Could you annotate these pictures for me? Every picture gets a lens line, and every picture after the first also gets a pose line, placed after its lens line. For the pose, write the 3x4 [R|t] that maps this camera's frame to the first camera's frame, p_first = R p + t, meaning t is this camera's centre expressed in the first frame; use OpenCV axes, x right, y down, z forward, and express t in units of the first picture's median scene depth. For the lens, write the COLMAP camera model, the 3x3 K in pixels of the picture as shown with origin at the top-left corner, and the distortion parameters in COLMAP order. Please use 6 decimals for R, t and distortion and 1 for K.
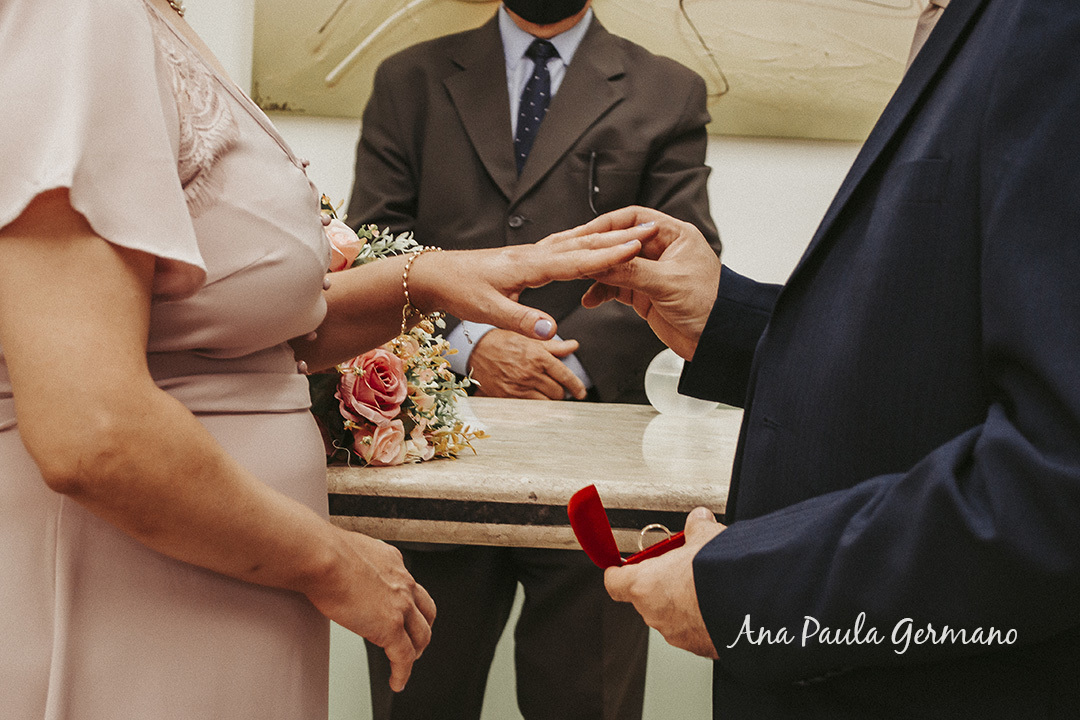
lens RADIAL K [[2189.3, 0, 540.0], [0, 2189.3, 360.0], [0, 0, 1]] dist [-0.353521, 0.006463]
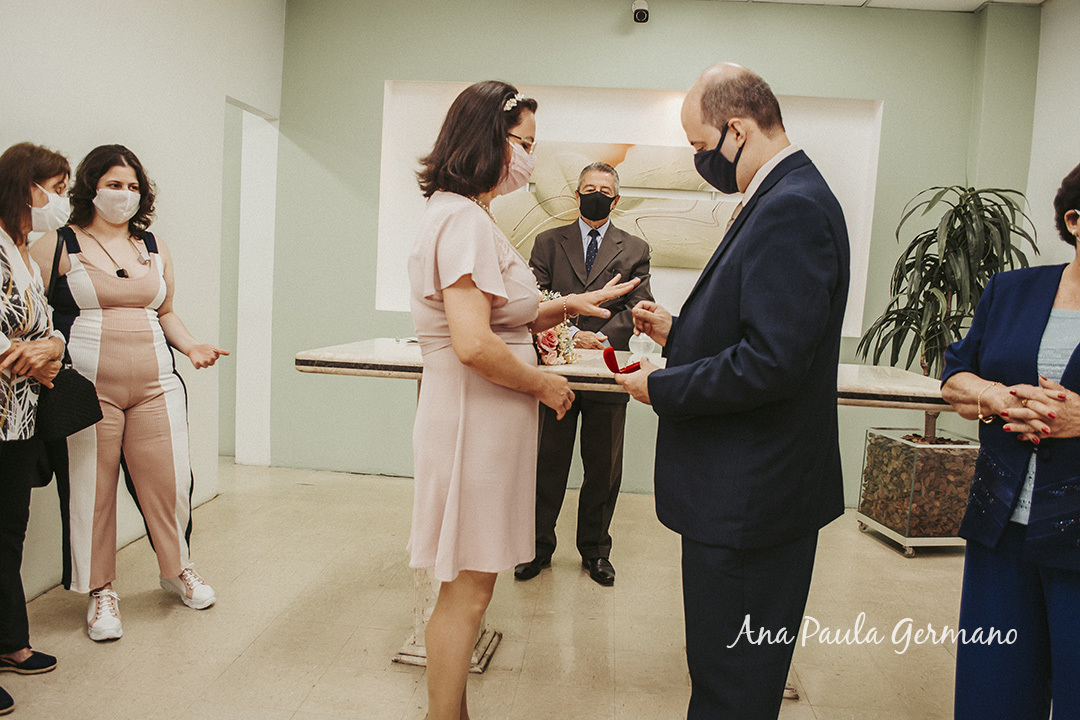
lens RADIAL K [[858.7, 0, 540.0], [0, 858.7, 360.0], [0, 0, 1]] dist [-0.076784, 0.003818]
pose [[0.999000, 0.025983, -0.036392, -0.041863], [-0.025608, 0.999614, 0.010740, 0.028257], [0.036657, -0.009797, 0.999280, -0.247033]]
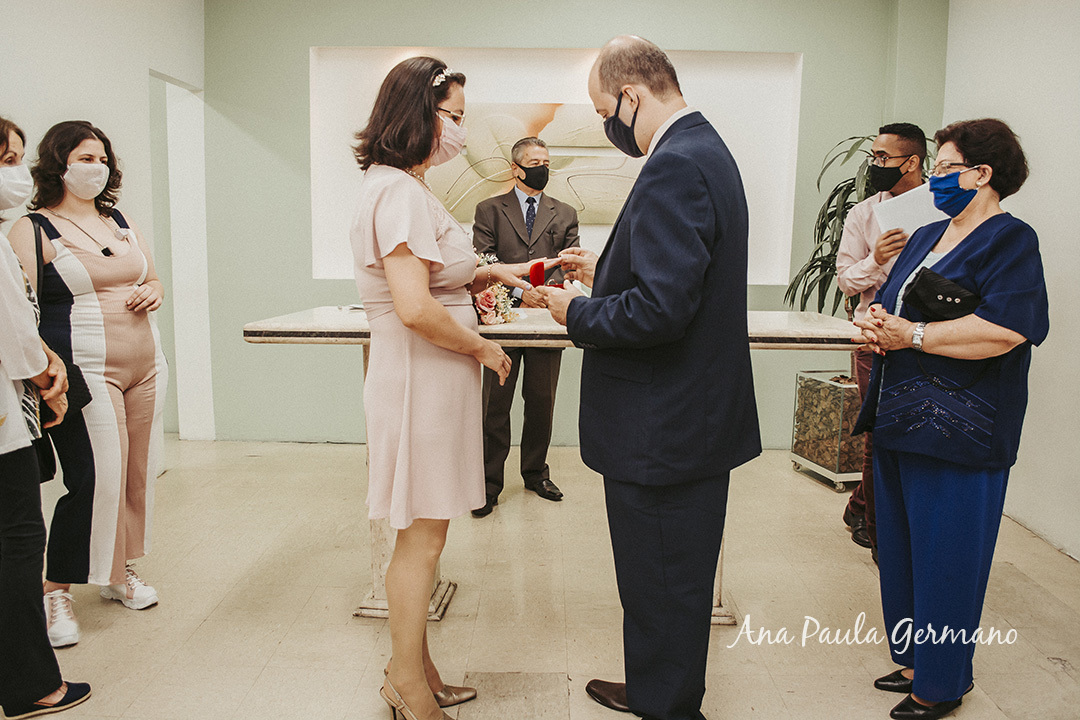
lens RADIAL K [[858.7, 0, 540.0], [0, 858.7, 360.0], [0, 0, 1]] dist [-0.076784, 0.003818]
pose [[0.999204, -0.022417, 0.032990, -0.039503], [0.020520, 0.998178, 0.056740, 0.029830], [-0.034202, -0.056018, 0.997844, -0.316855]]
